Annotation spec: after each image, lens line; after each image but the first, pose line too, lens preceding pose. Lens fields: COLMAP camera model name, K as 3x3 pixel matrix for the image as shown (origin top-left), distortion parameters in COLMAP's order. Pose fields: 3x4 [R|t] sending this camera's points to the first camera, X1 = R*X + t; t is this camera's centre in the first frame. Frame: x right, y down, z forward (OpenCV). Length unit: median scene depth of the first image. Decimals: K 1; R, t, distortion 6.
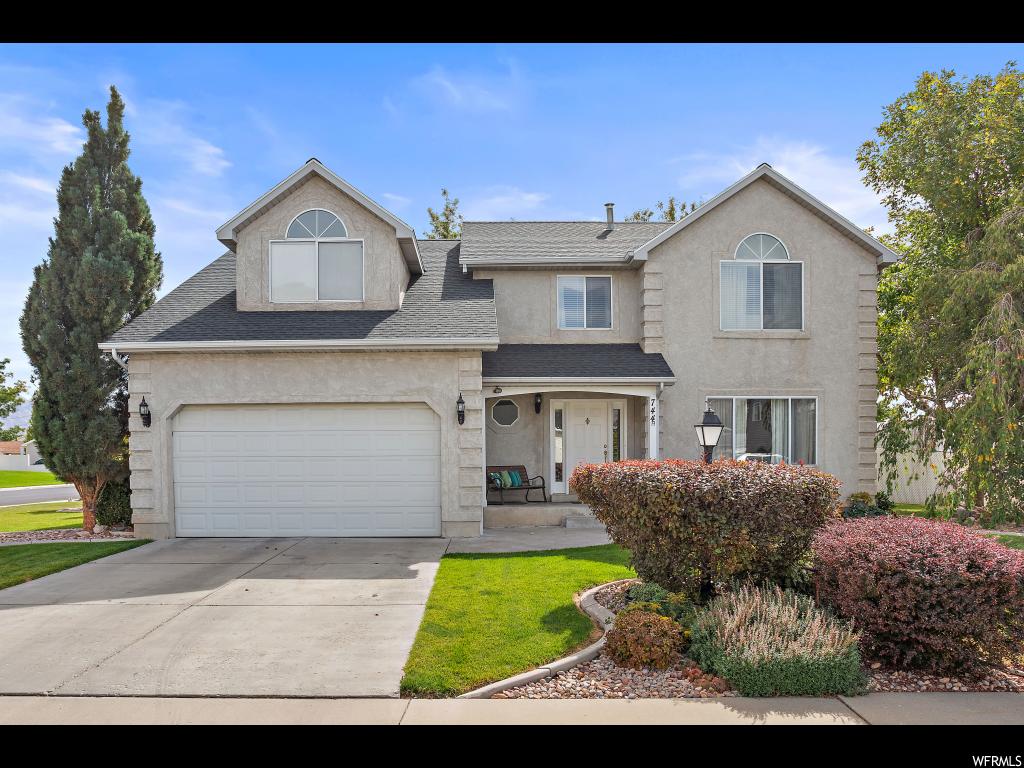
lens RADIAL K [[599.1, 0, 514.9], [0, 599.1, 439.7], [0, 0, 1]] dist [0.001448, -0.003881]
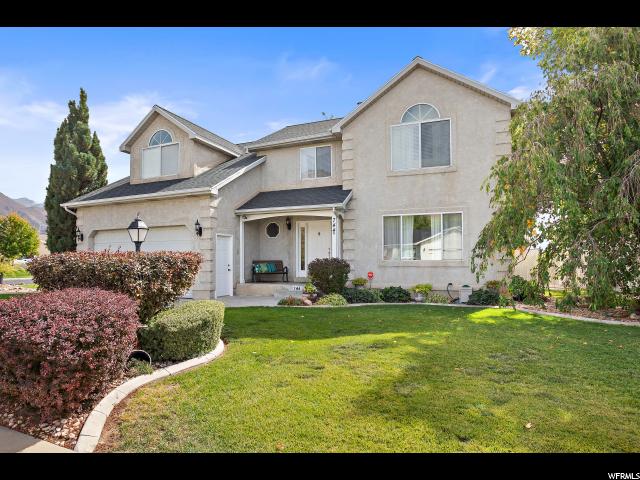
lens RADIAL K [[328.2, 0, 317.9], [0, 328.2, 246.1], [0, 0, 1]] dist [-0.007371, 0.000889]
pose [[0.934047, -0.015546, -0.356811, 0.462539], [0.011452, 0.999842, -0.013583, 0.016581], [0.356966, 0.008600, 0.934078, 0.156507]]
